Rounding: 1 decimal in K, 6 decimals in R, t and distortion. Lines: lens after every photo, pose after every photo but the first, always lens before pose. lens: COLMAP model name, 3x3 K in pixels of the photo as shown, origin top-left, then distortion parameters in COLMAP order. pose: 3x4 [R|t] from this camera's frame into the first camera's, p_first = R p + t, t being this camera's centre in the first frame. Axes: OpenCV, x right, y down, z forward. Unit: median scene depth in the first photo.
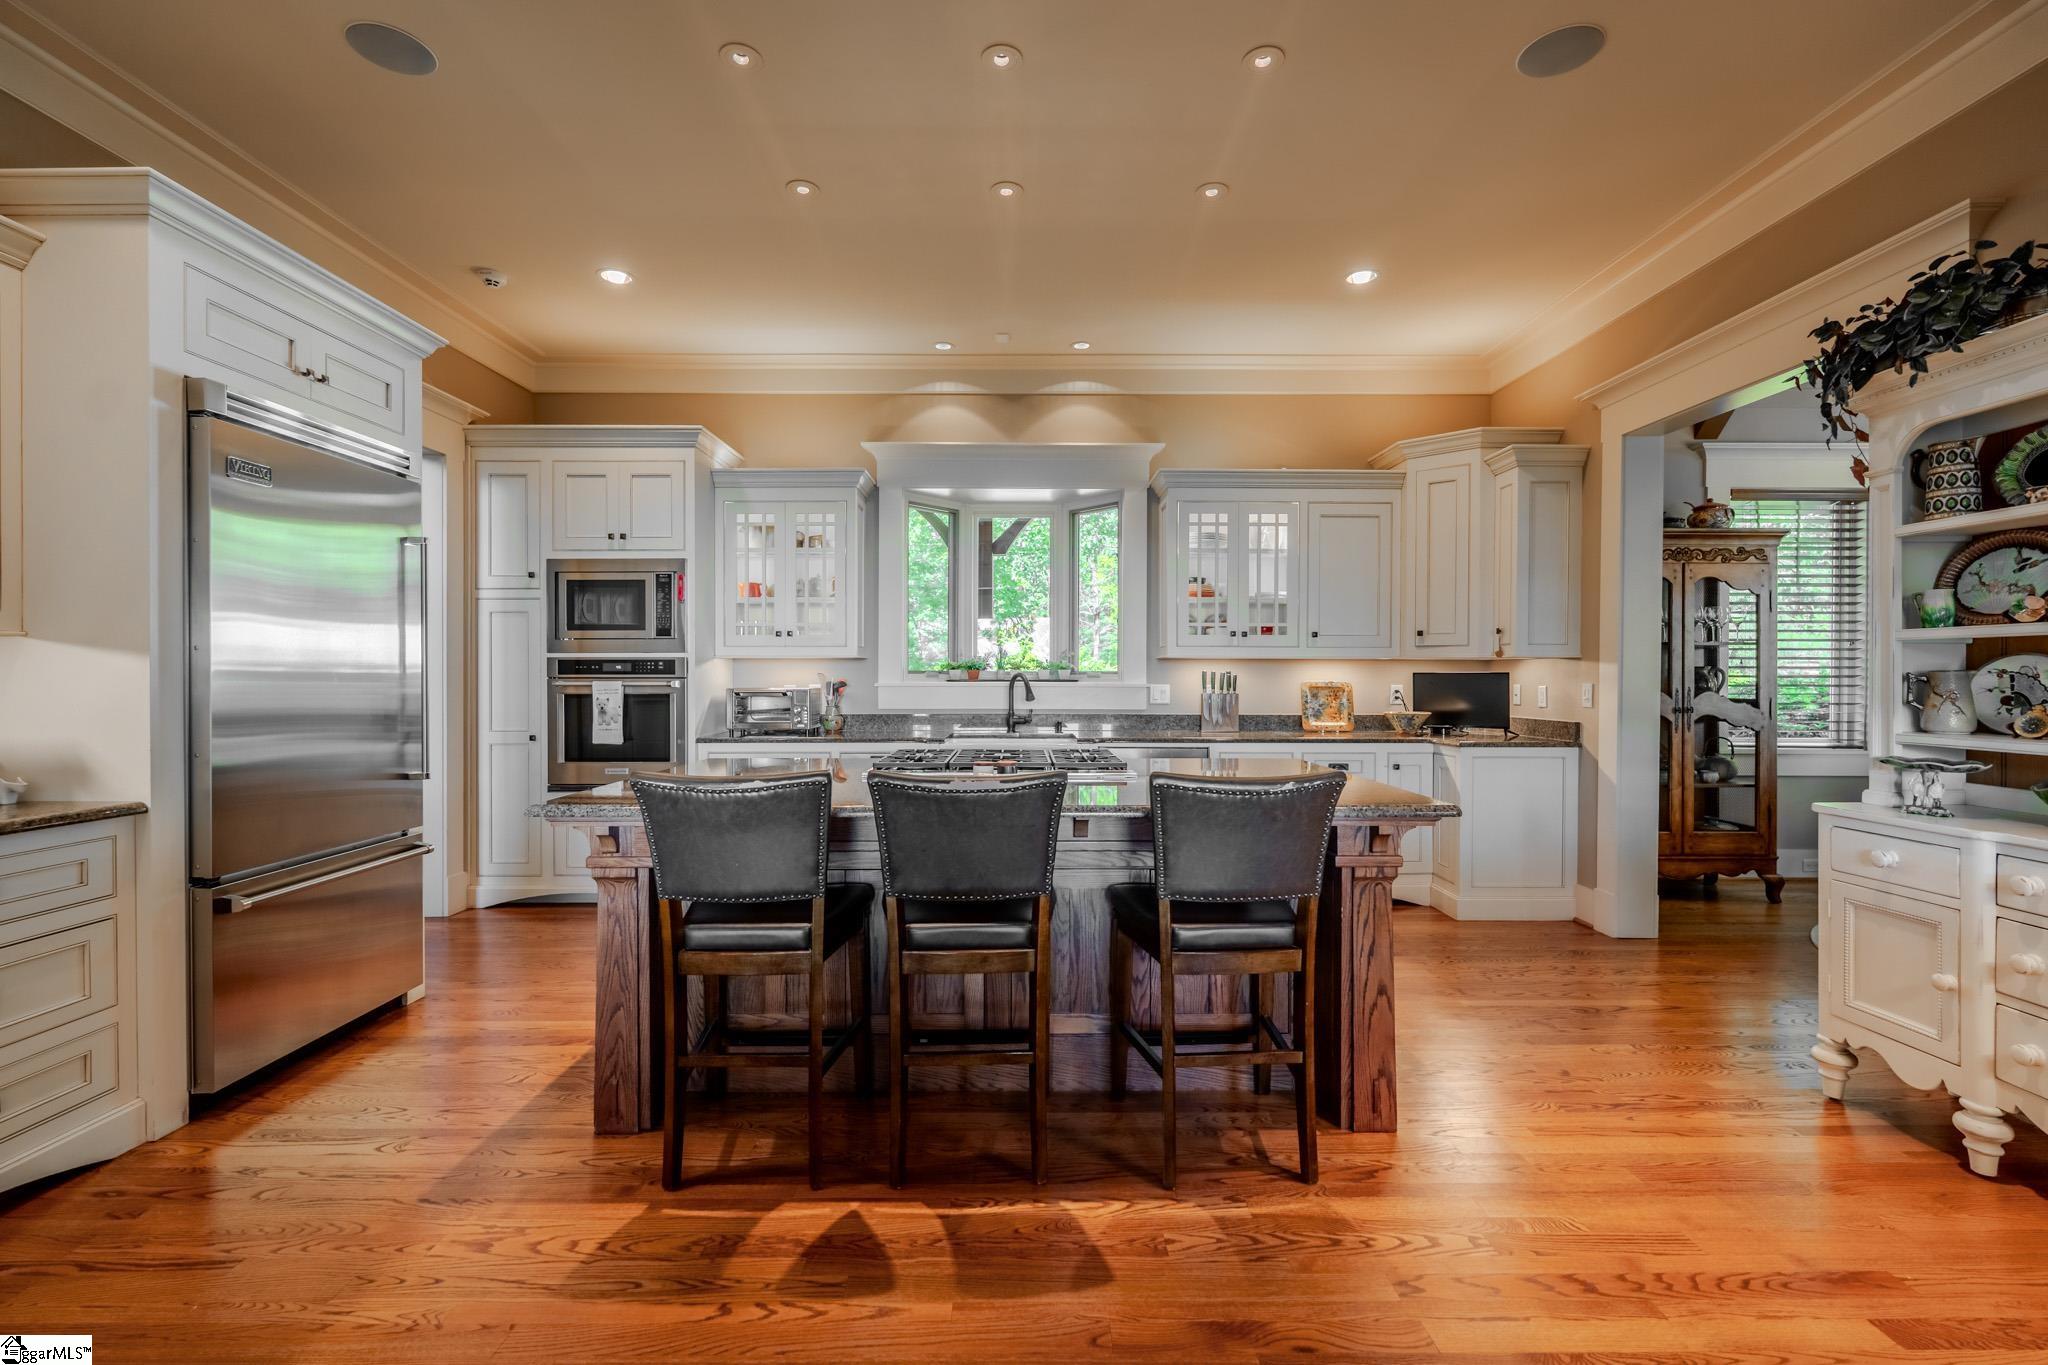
lens RADIAL K [[900.1, 0, 1024.2], [0, 900.1, 689.4], [0, 0, 1]] dist [0.002720, -0.001033]
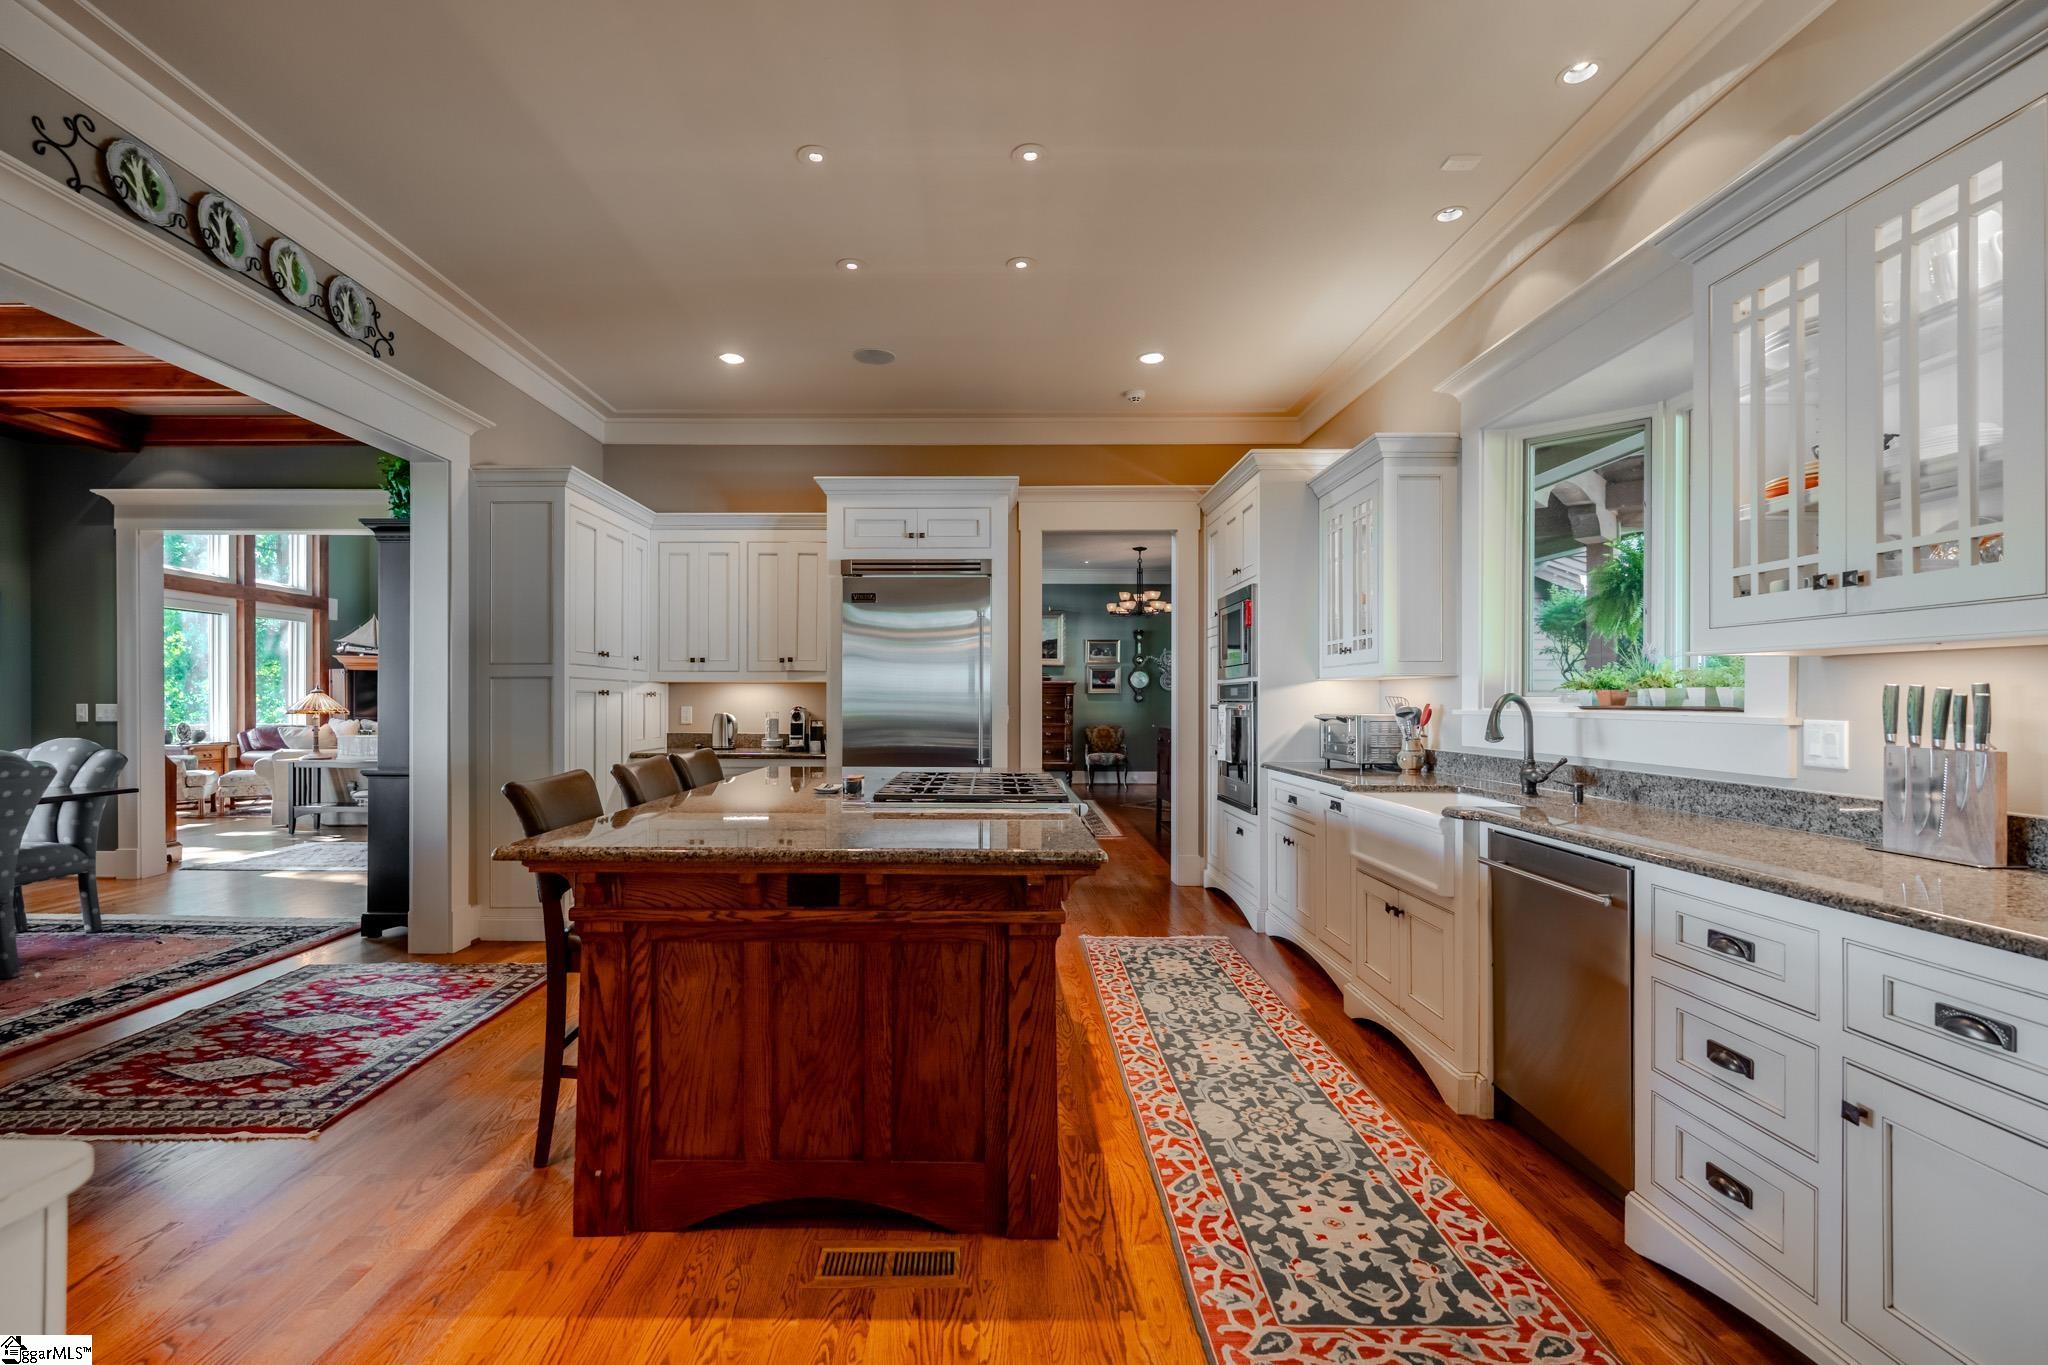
lens RADIAL K [[900.1, 0, 1001.8], [0, 900.1, 700.1], [0, 0, 1]] dist [0.002720, -0.001033]
pose [[0.001105, 0.000092, -0.999999, 0.605554], [-0.018075, 0.999837, 0.000072, -0.008839], [0.999836, 0.018075, 0.001107, 0.683057]]
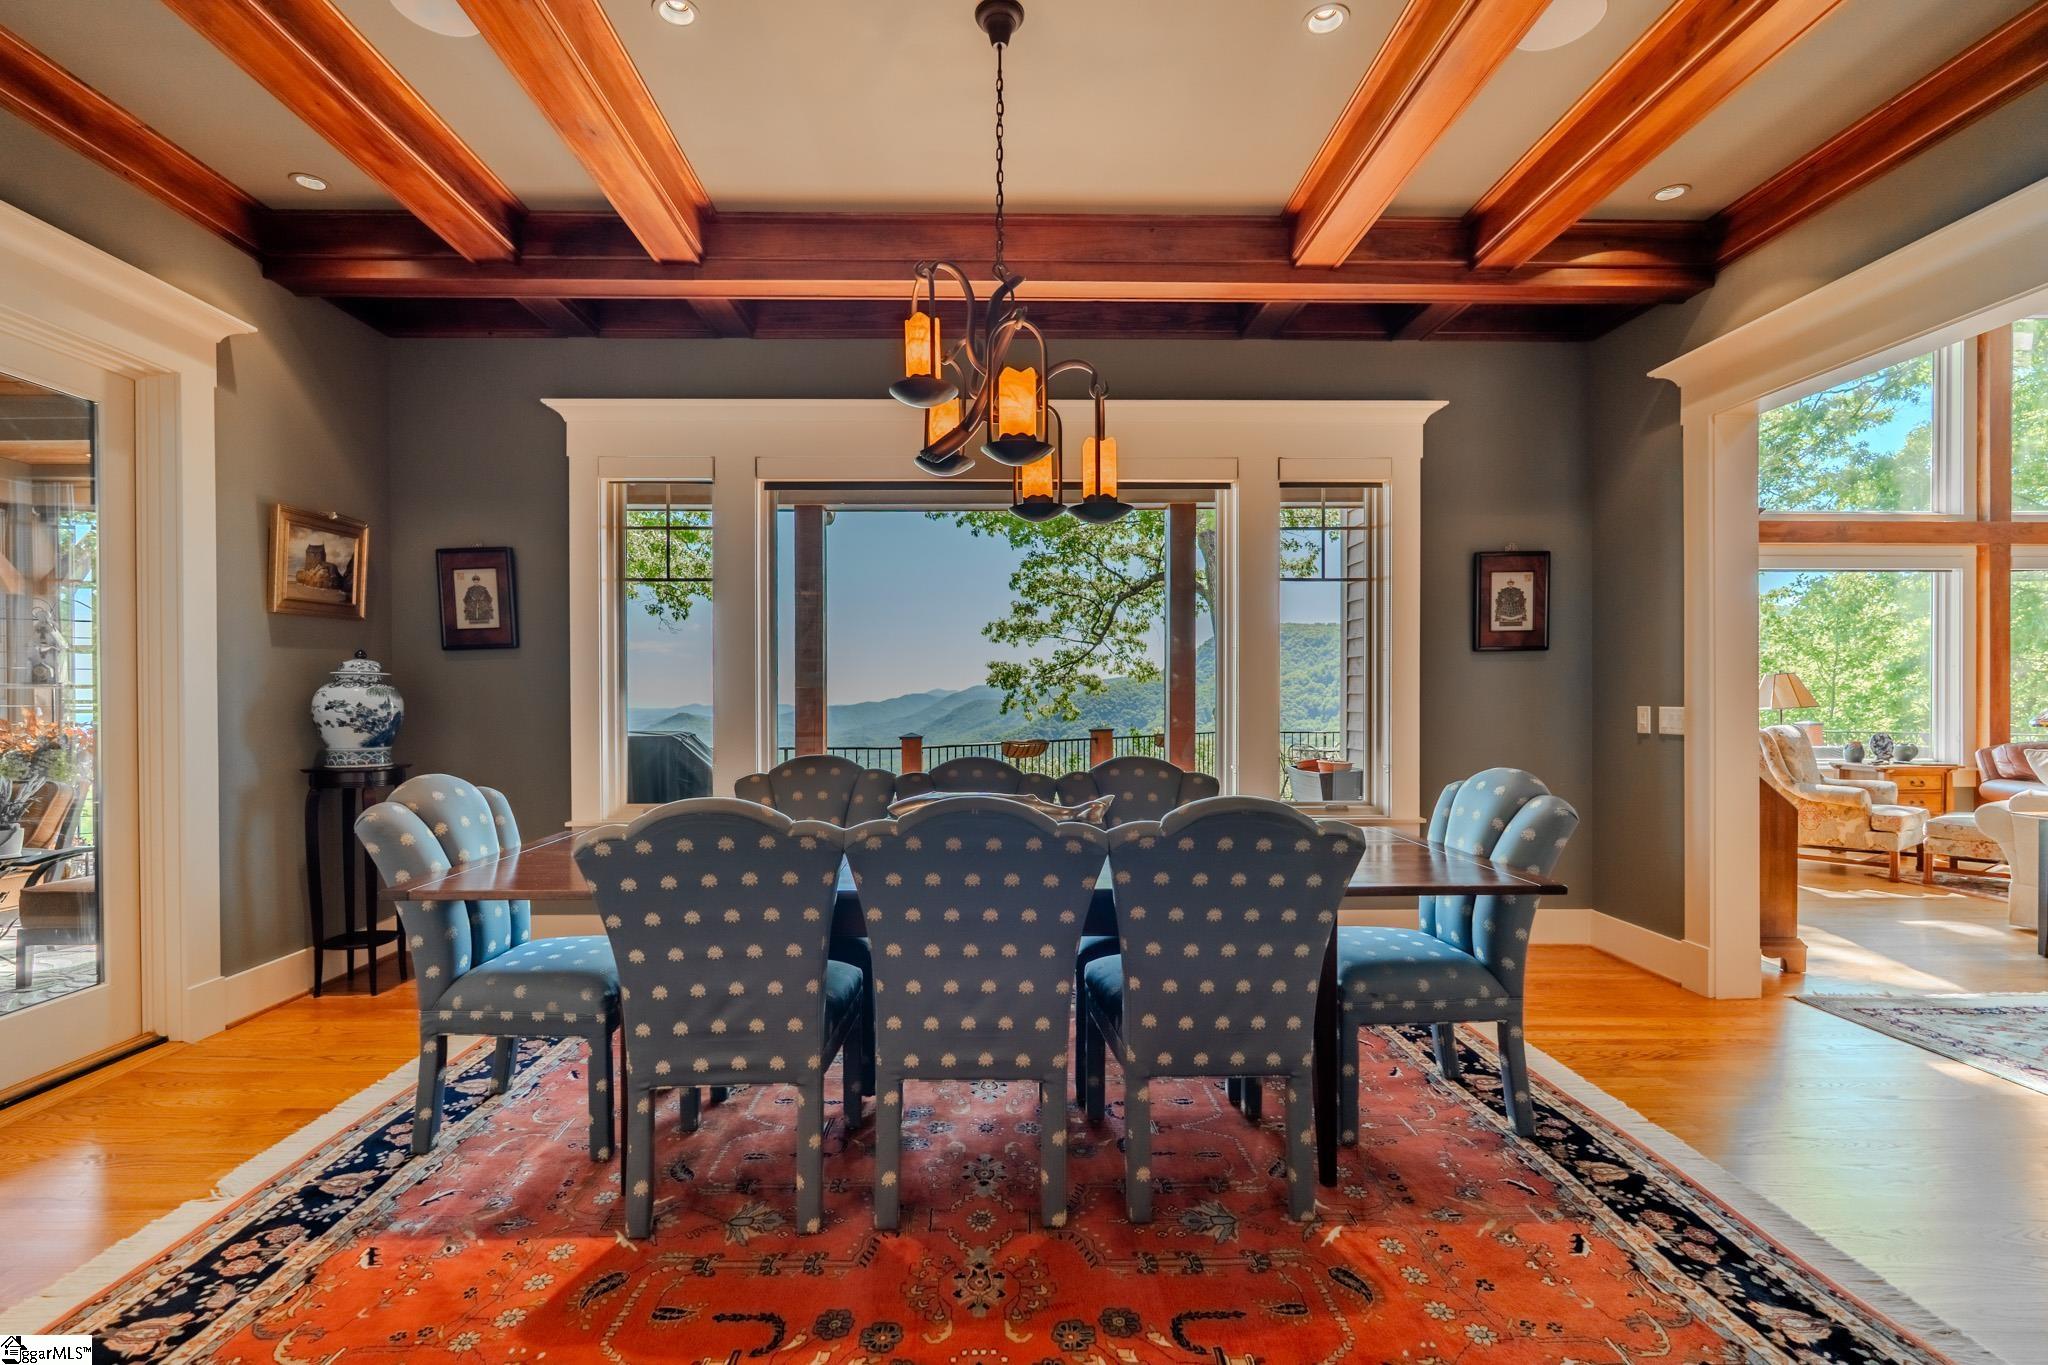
lens RADIAL K [[900.1, 0, 1006.0], [0, 900.1, 702.9], [0, 0, 1]] dist [0.002720, -0.001033]
pose [[-0.999949, -0.000472, -0.010070, -0.022285], [-0.000715, 0.999708, 0.024155, -0.003377], [0.010055, 0.024161, -0.999658, 0.250301]]
